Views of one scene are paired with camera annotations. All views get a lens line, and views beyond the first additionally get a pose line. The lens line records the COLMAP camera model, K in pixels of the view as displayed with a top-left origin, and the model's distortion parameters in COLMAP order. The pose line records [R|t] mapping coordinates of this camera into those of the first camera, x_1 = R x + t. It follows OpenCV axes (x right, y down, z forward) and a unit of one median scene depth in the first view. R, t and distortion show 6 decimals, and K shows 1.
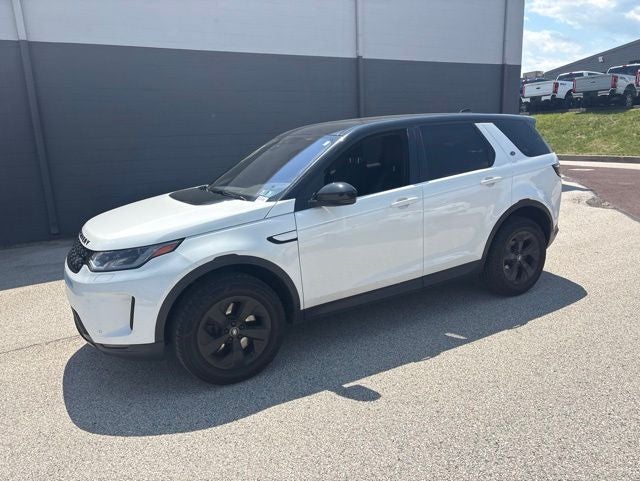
lens RADIAL K [[486.3, 0, 327.6], [0, 486.3, 238.9], [0, 0, 1]] dist [0.052707, -0.059813]
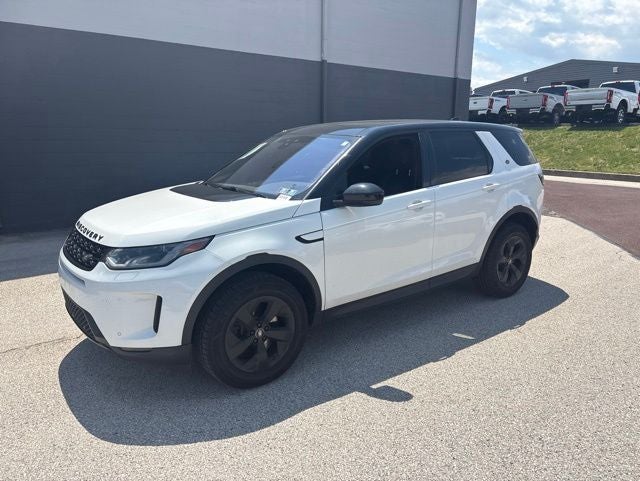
lens RADIAL K [[482.2, 0, 324.7], [0, 482.2, 240.3], [0, 0, 1]] dist [0.058512, -0.068215]
pose [[0.990236, 0.019443, 0.138038, -0.184408], [-0.019007, 0.999809, -0.004481, 0.007129], [-0.138099, 0.001813, 0.990417, 0.029013]]
